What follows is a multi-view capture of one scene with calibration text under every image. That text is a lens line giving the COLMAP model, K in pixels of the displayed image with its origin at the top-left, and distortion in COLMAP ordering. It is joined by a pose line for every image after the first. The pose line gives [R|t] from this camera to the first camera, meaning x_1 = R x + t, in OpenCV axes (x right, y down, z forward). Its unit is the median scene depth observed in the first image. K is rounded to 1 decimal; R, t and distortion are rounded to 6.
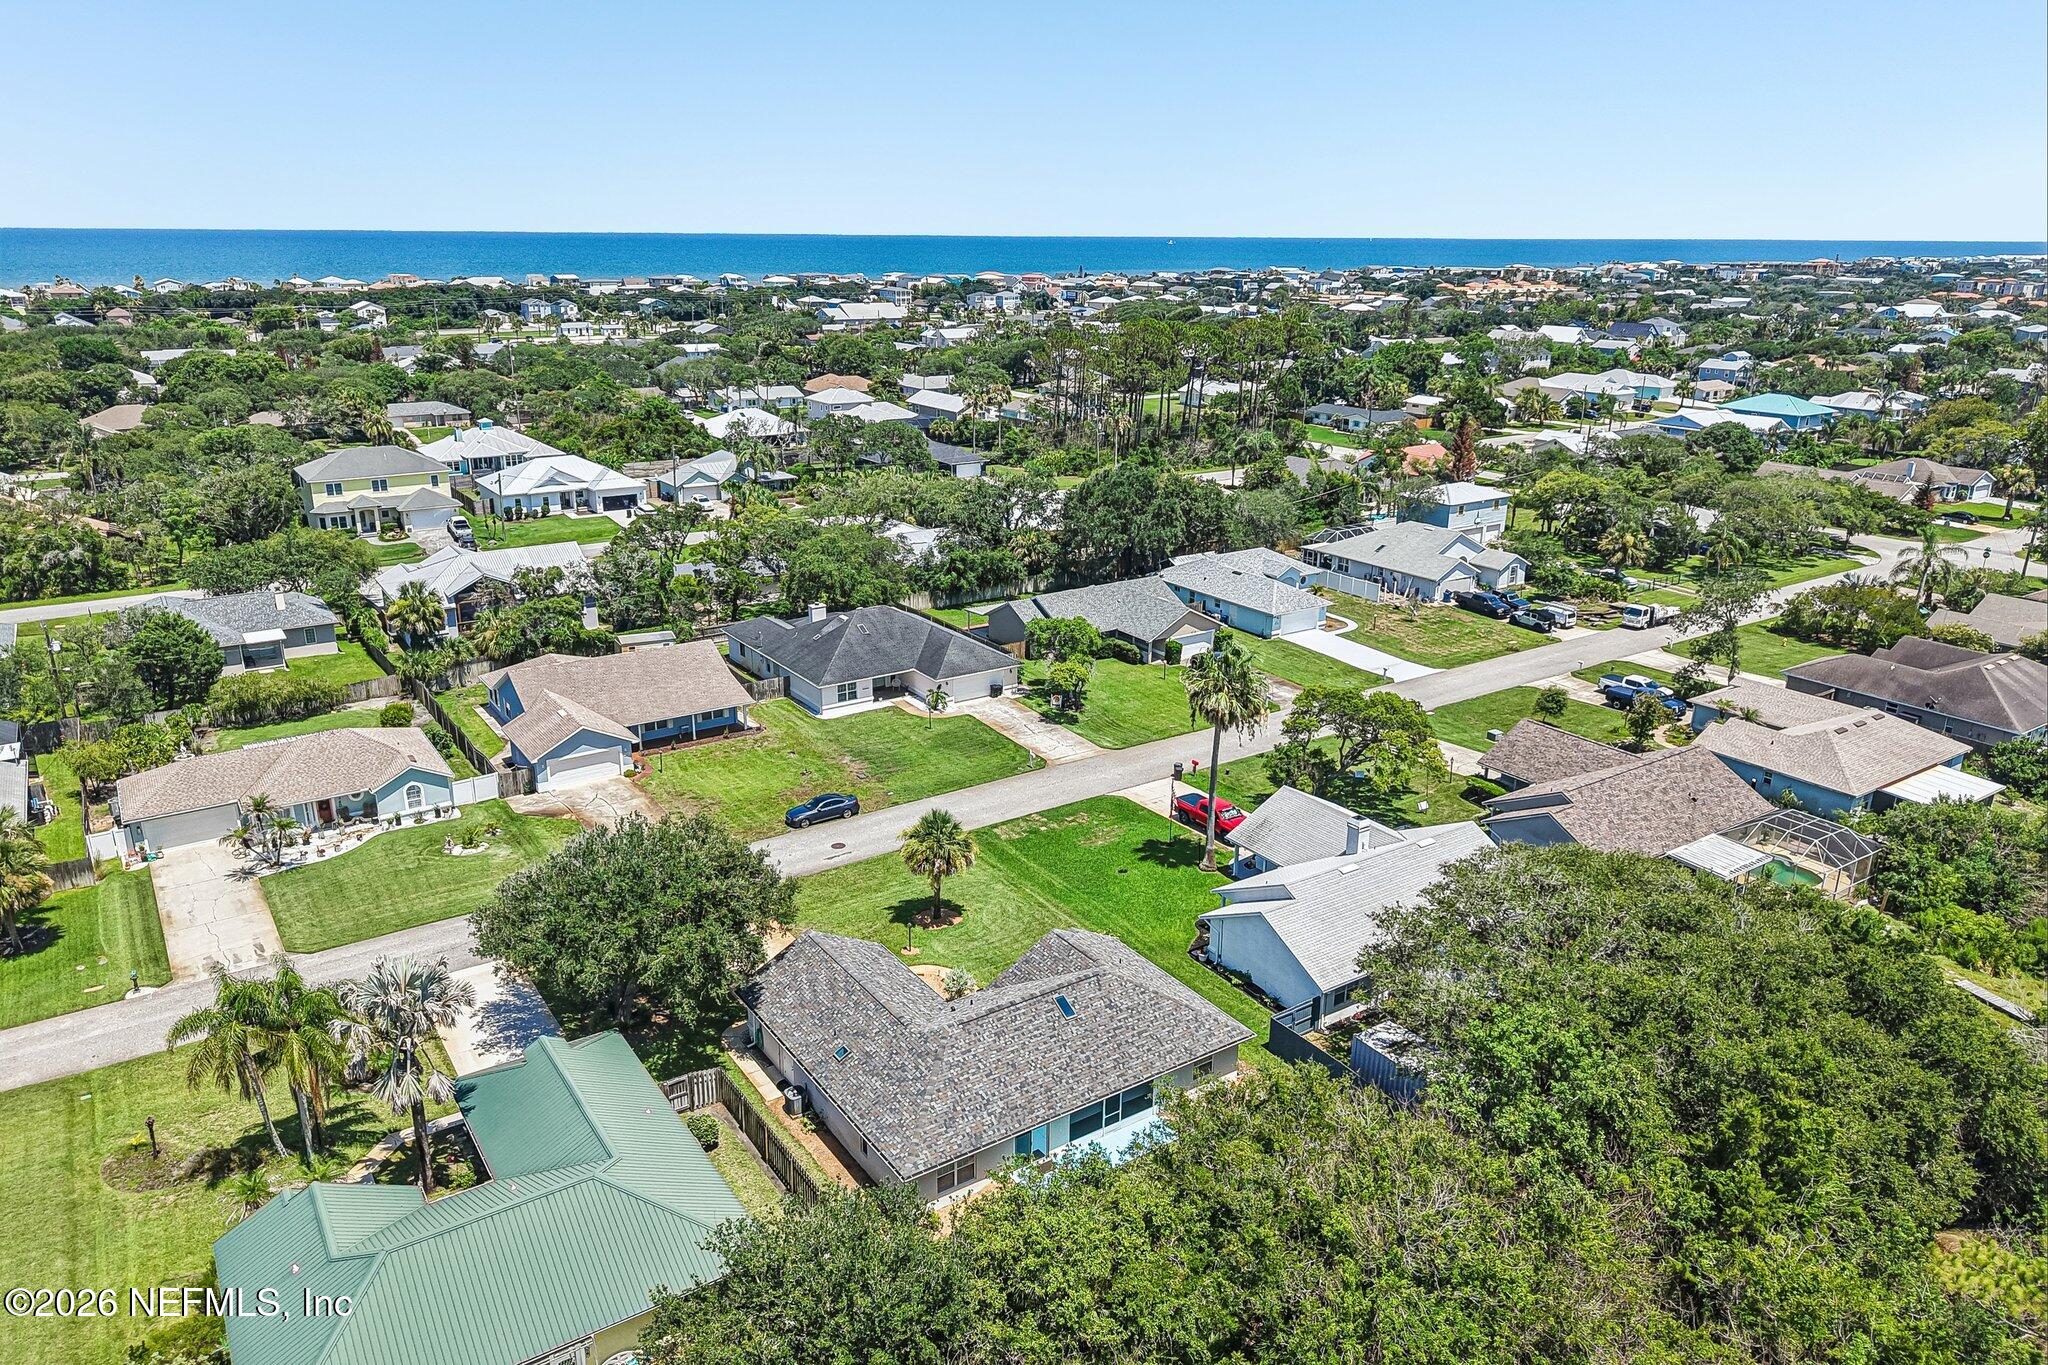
lens RADIAL K [[1348.2, 0, 1033.5], [0, 1348.2, 723.0], [0, 0, 1]] dist [0.023742, -0.044335]
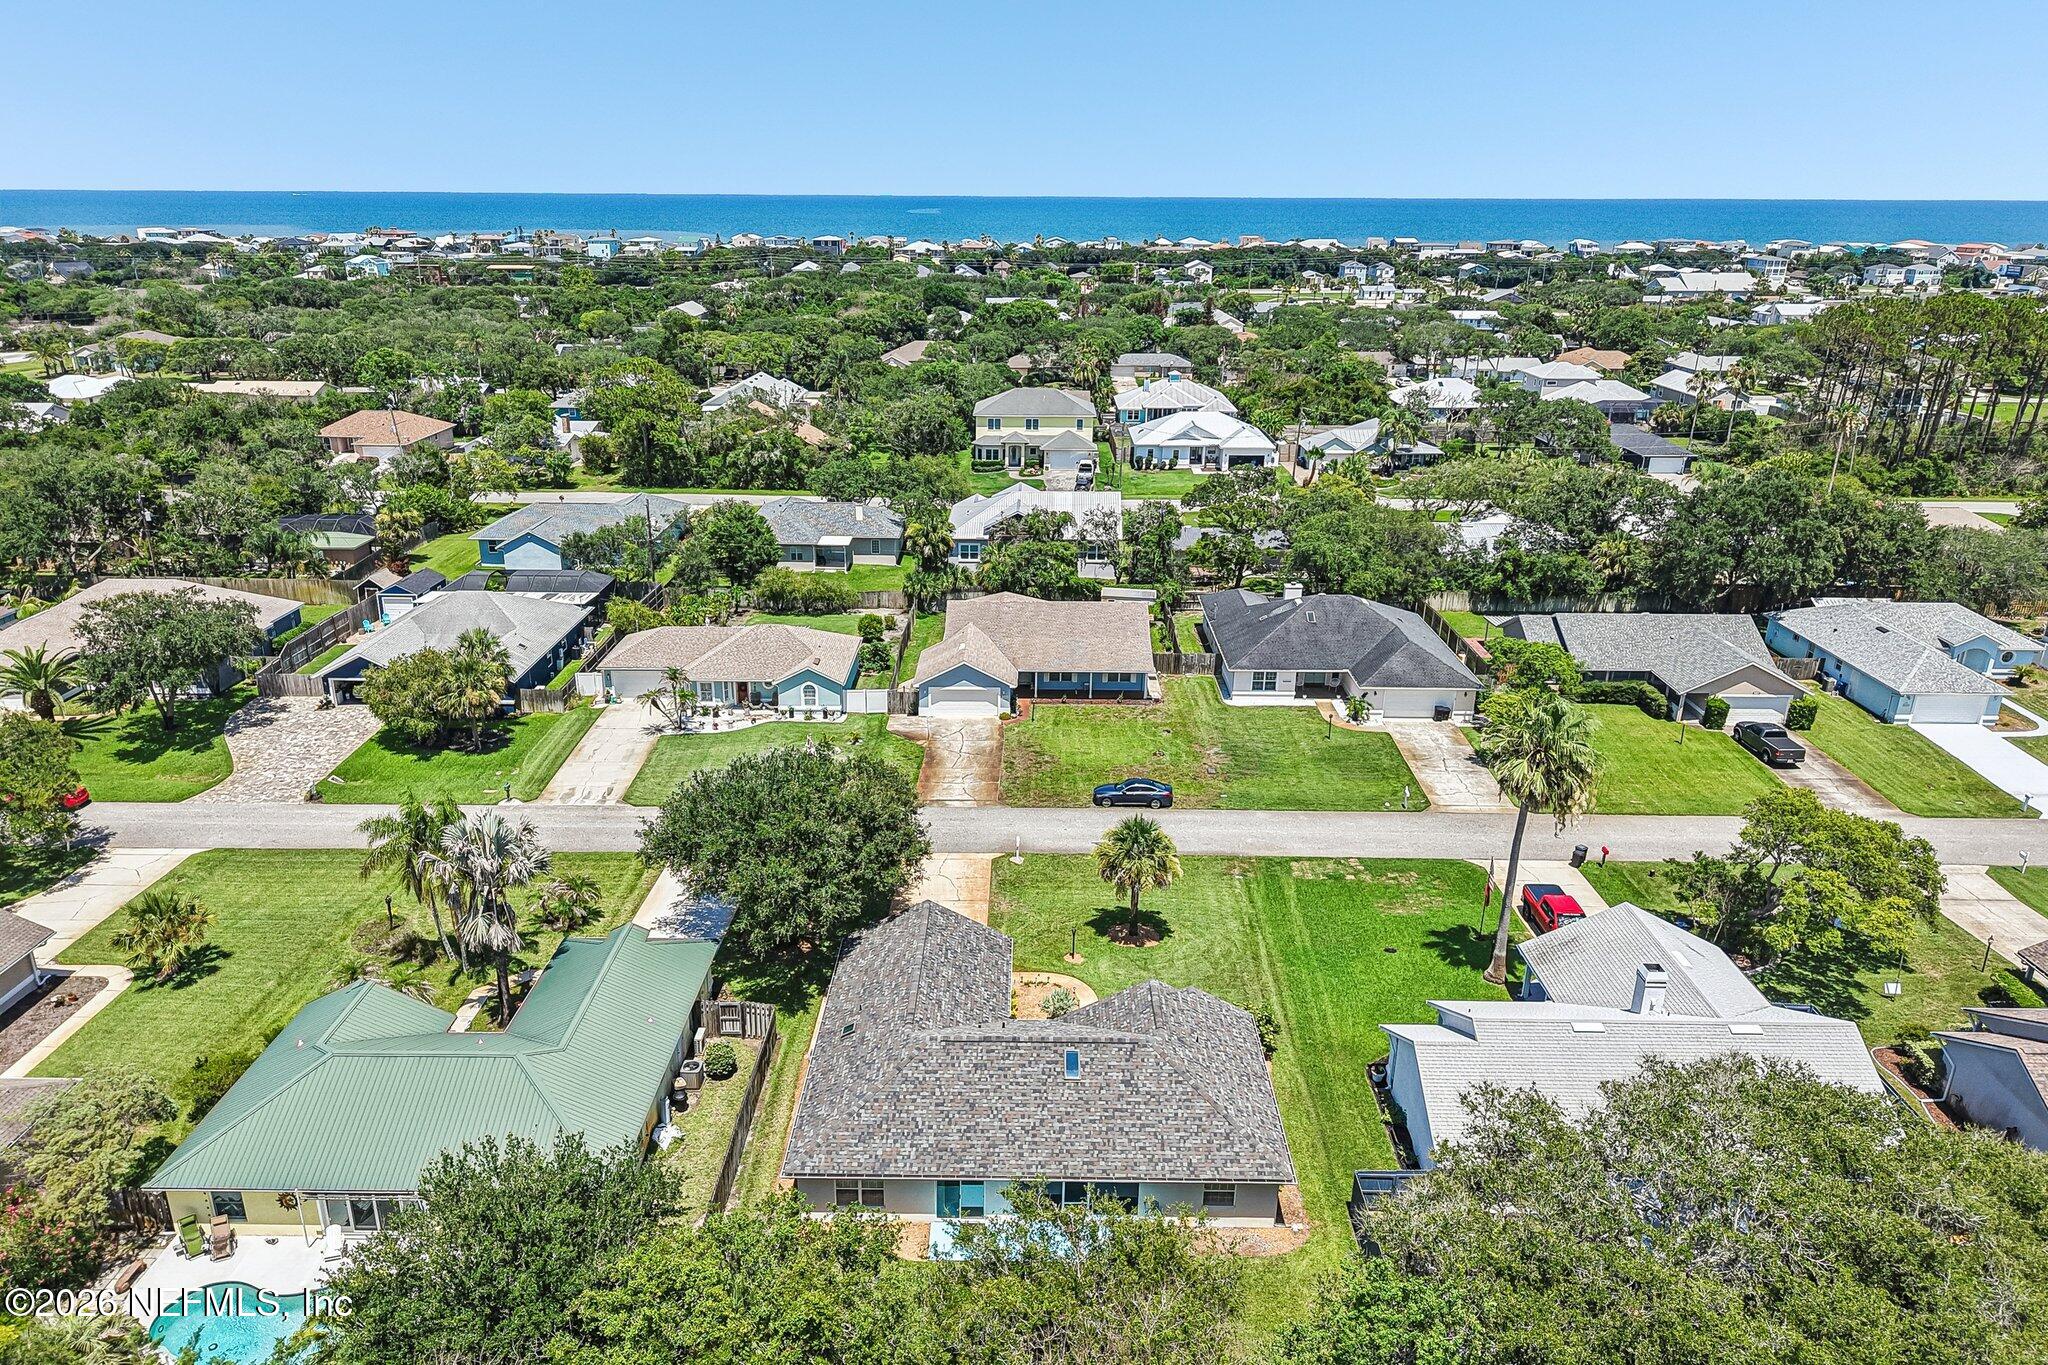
lens RADIAL K [[1376.1, 0, 1024.0], [0, 1376.1, 682.5], [0, 0, 1]] dist [0.075551, -0.096869]
pose [[0.819679, 0.186834, -0.541497, 0.231546], [-0.193888, 0.980007, 0.044642, -0.031764], [0.539012, 0.068398, 0.839516, 0.123126]]
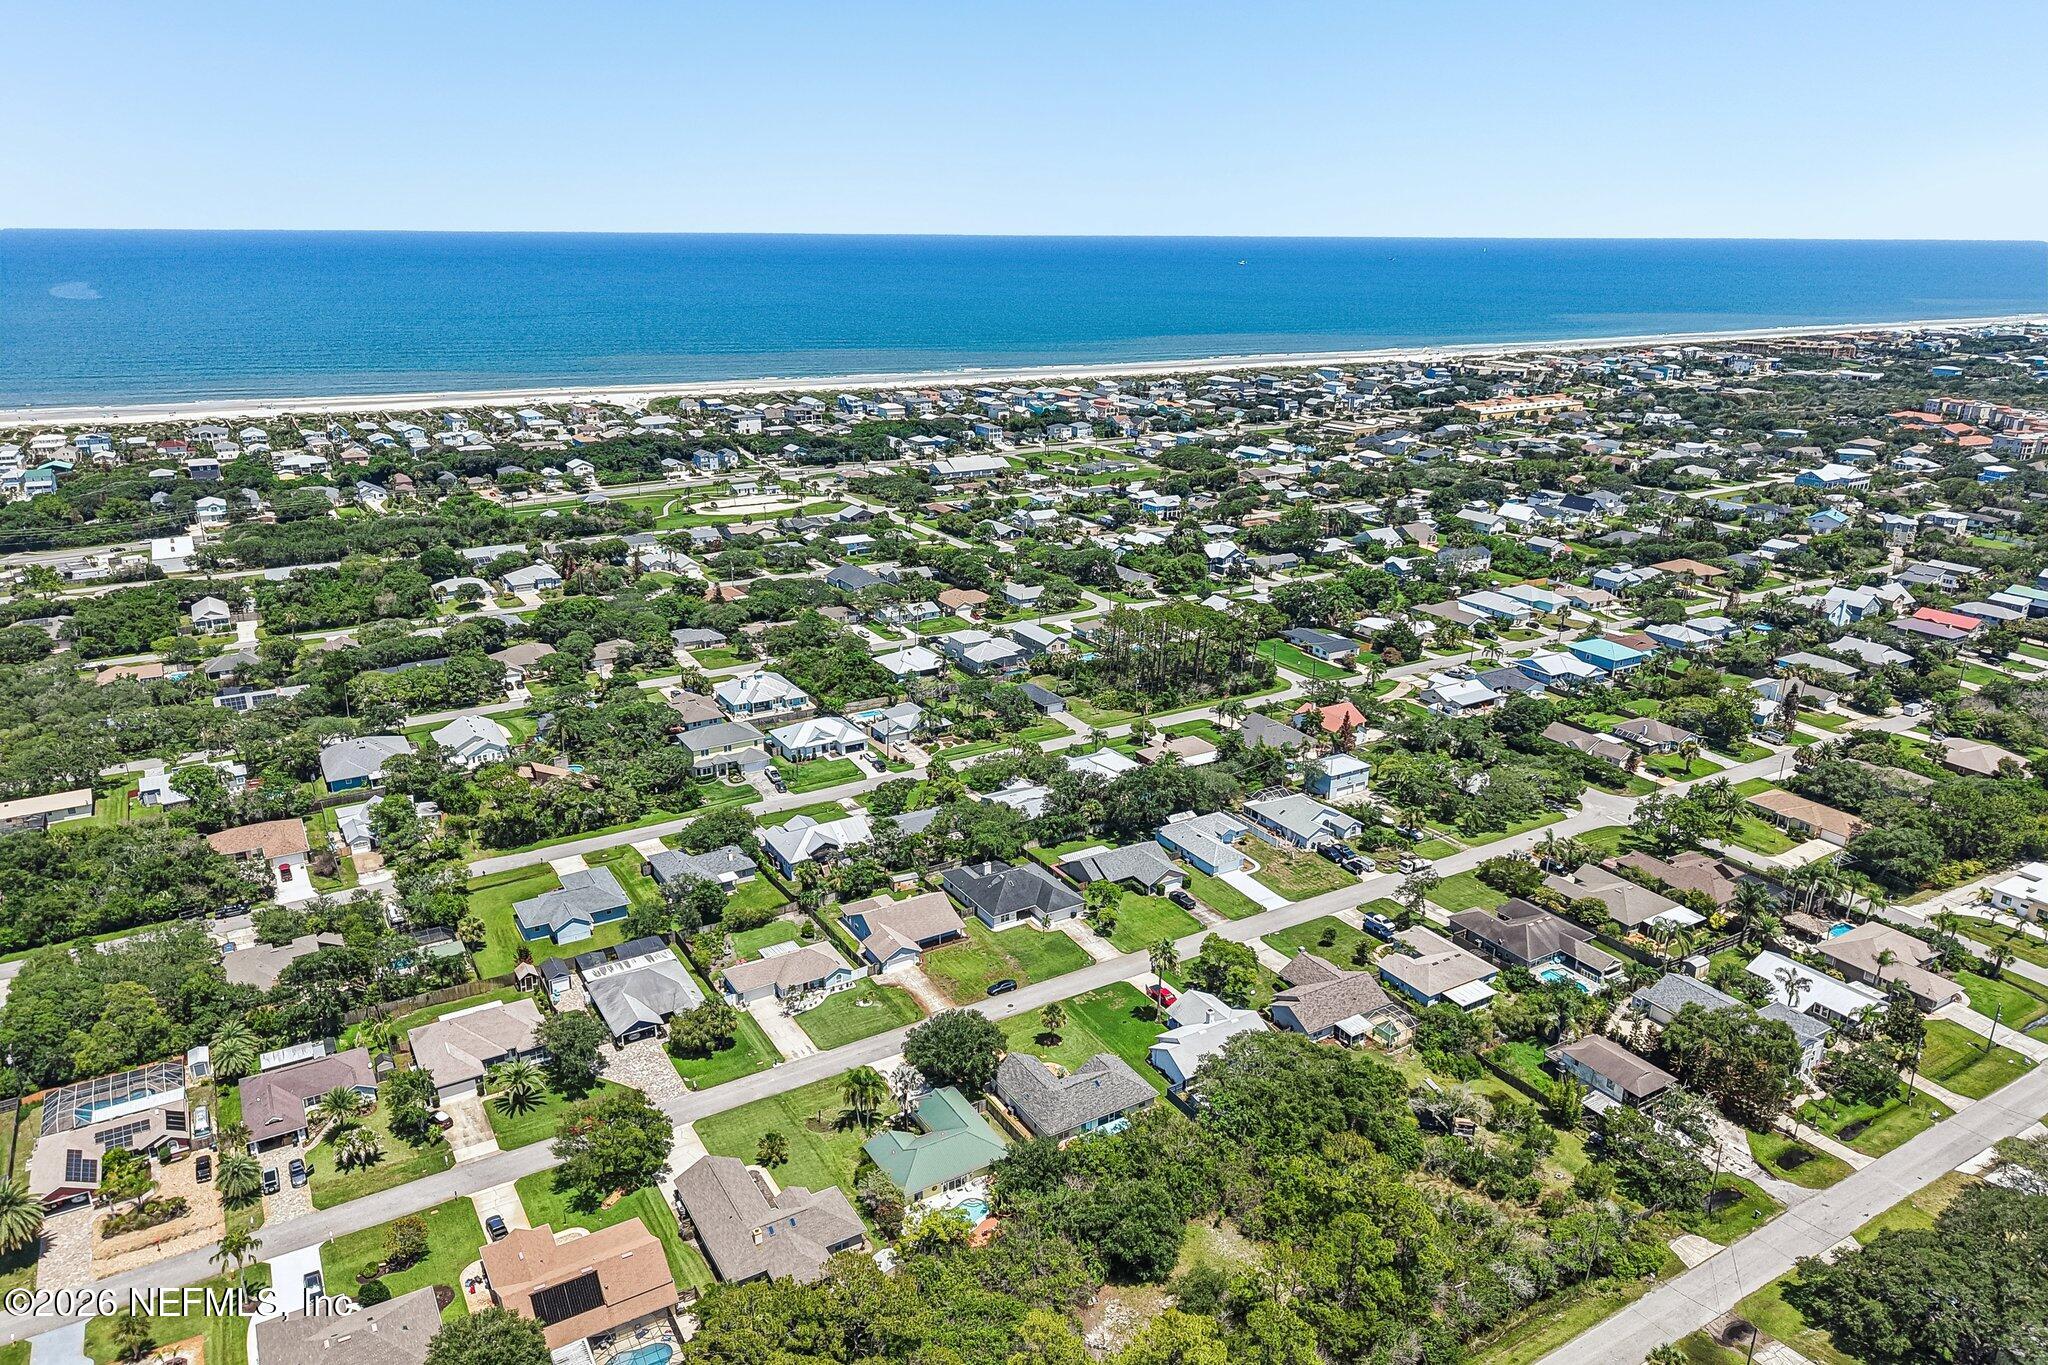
lens RADIAL K [[1349.9, 0, 1027.6], [0, 1349.9, 692.5], [0, 0, 1]] dist [0.087443, -0.119632]
pose [[0.998481, 0.016630, -0.052524, 0.006243], [-0.017612, 0.999678, -0.018292, -0.344220], [0.052203, 0.019190, 0.998452, -1.176533]]
